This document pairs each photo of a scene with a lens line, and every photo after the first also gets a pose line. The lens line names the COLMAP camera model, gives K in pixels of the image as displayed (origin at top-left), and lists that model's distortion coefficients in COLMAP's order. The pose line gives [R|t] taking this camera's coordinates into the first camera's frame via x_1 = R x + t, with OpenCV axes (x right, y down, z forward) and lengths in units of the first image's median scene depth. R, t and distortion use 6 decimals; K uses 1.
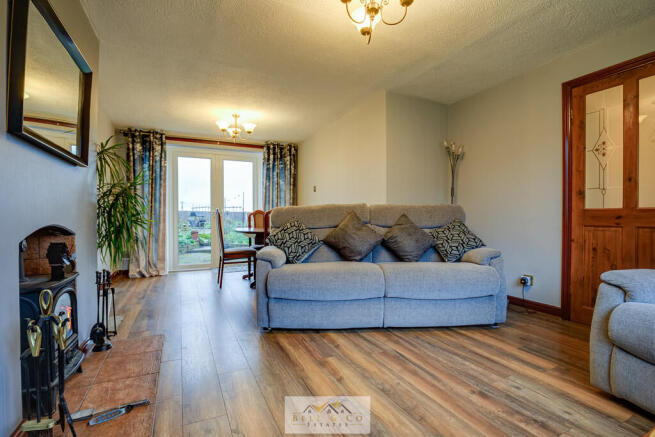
lens RADIAL K [[305.4, 0, 328.5], [0, 305.4, 220.8], [0, 0, 1]] dist [-0.029496, 0.000938]
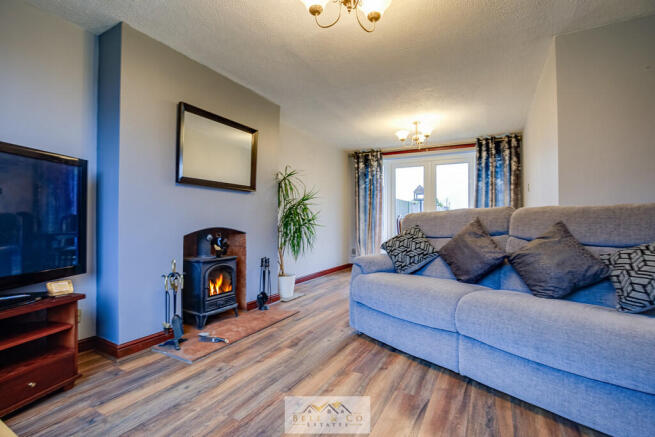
lens RADIAL K [[305.4, 0, 322.0], [0, 305.4, 220.6], [0, 0, 1]] dist [-0.029496, 0.000938]
pose [[0.577734, 0.004484, -0.816213, 0.339343], [-0.017068, 0.999833, -0.006589, -0.008475], [0.816047, 0.017738, 0.577713, 0.168181]]
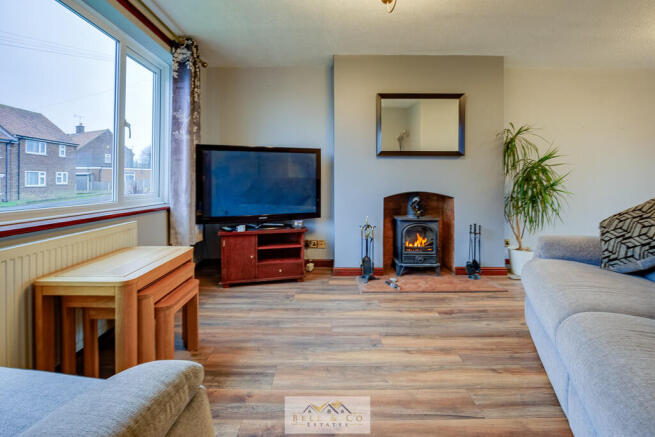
lens RADIAL K [[305.4, 0, 324.6], [0, 305.4, 179.1], [0, 0, 1]] dist [-0.029496, 0.000938]
pose [[-0.429829, -0.003528, -0.902903, 0.444613], [-0.013574, 0.999905, 0.002555, -0.023868], [0.902808, 0.013354, -0.429836, 0.483225]]
